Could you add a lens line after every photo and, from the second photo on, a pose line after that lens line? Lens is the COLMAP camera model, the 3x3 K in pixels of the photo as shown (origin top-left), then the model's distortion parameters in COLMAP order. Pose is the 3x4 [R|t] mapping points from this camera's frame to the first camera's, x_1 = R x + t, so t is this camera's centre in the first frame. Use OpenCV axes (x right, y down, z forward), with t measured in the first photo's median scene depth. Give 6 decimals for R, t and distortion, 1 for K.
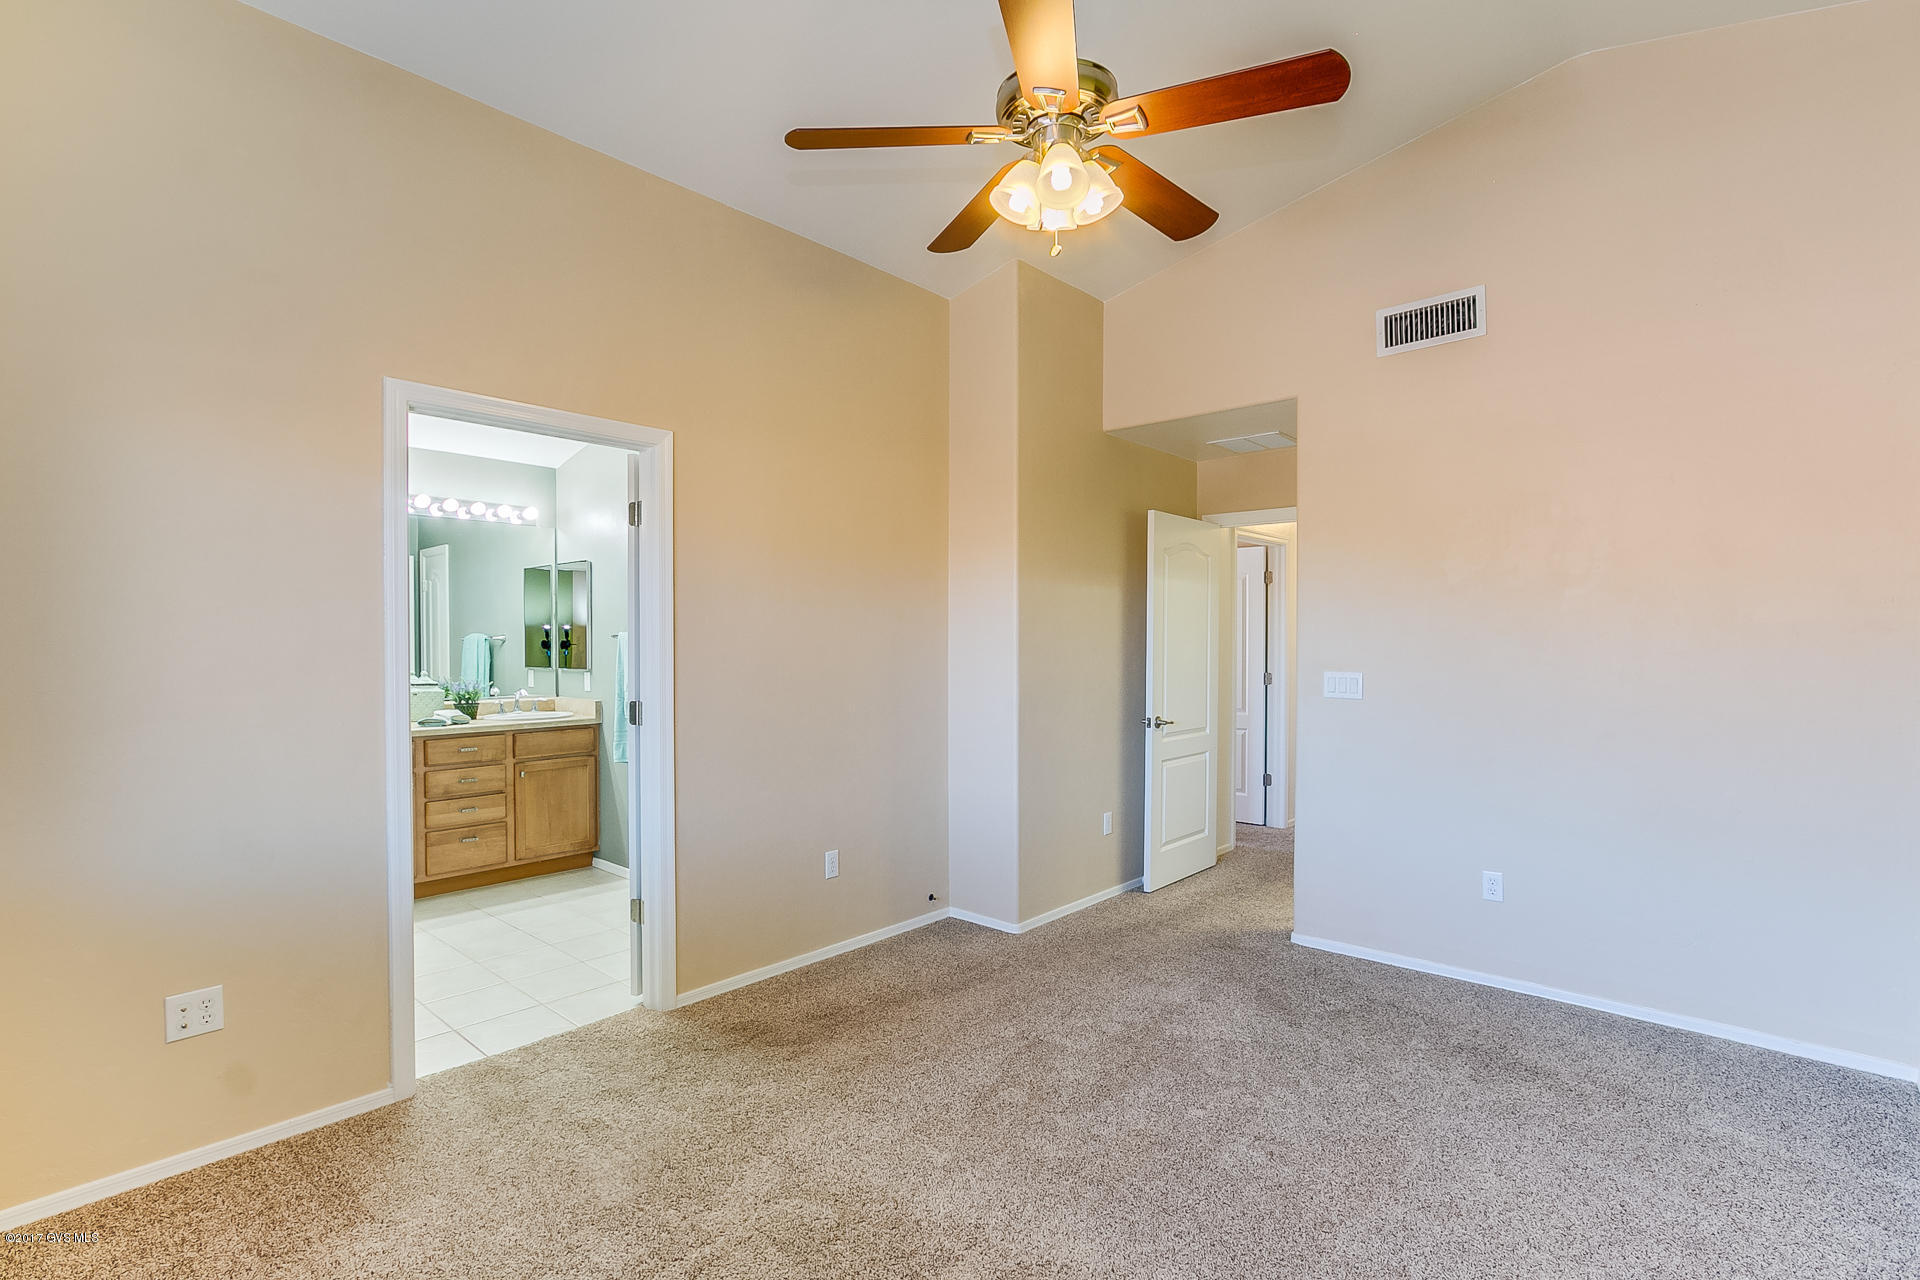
lens RADIAL K [[888.2, 0, 933.0], [0, 888.2, 645.7], [0, 0, 1]] dist [-0.020865, 0.000571]
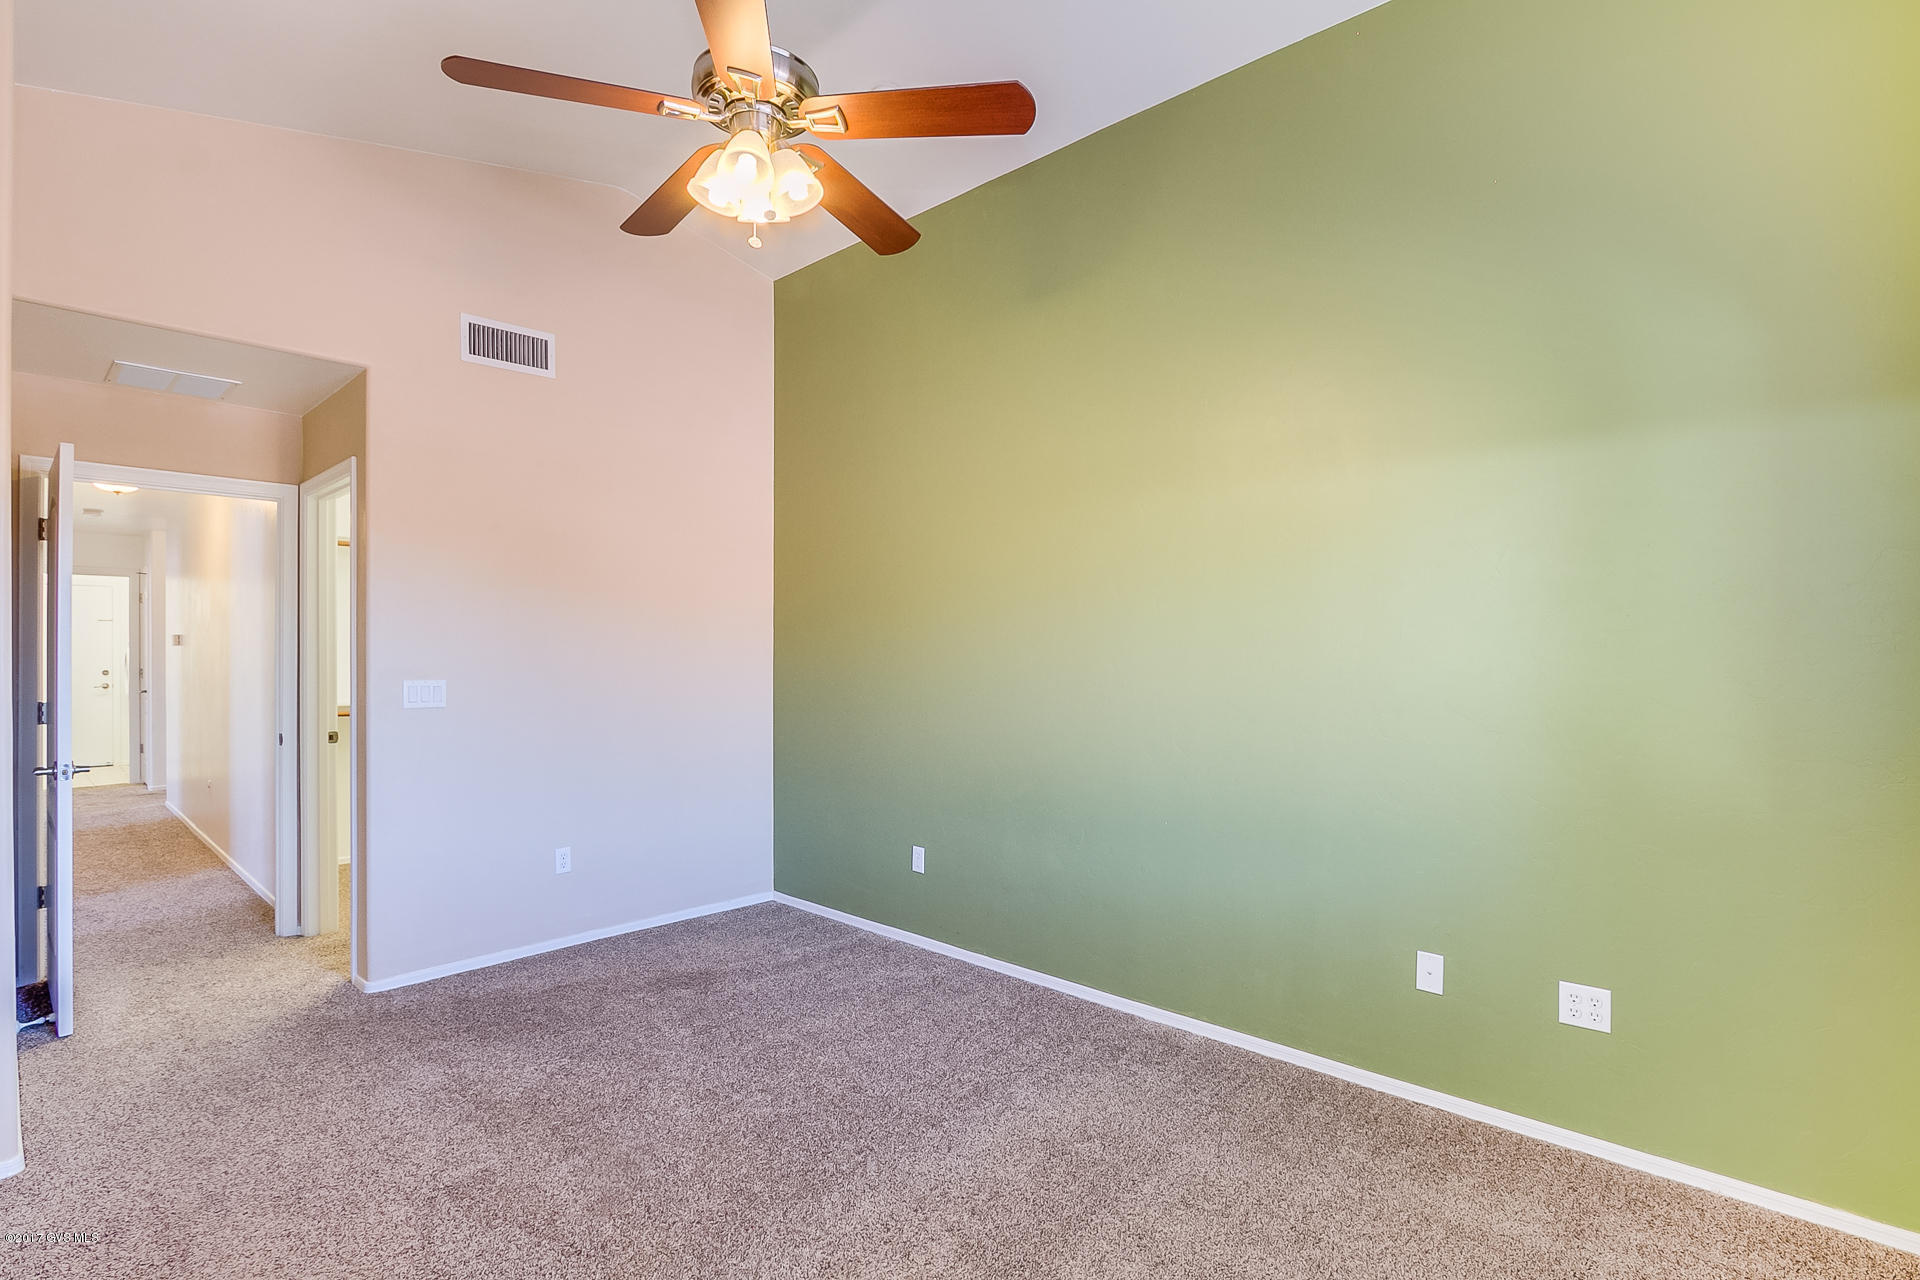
lens RADIAL K [[888.2, 0, 933.0], [0, 888.2, 645.7], [0, 0, 1]] dist [-0.020865, 0.000571]
pose [[0.031609, 0.002352, 0.999498, -0.488550], [0.001604, 0.999996, -0.002404, -0.003767], [-0.999499, 0.001679, 0.031605, 0.464356]]
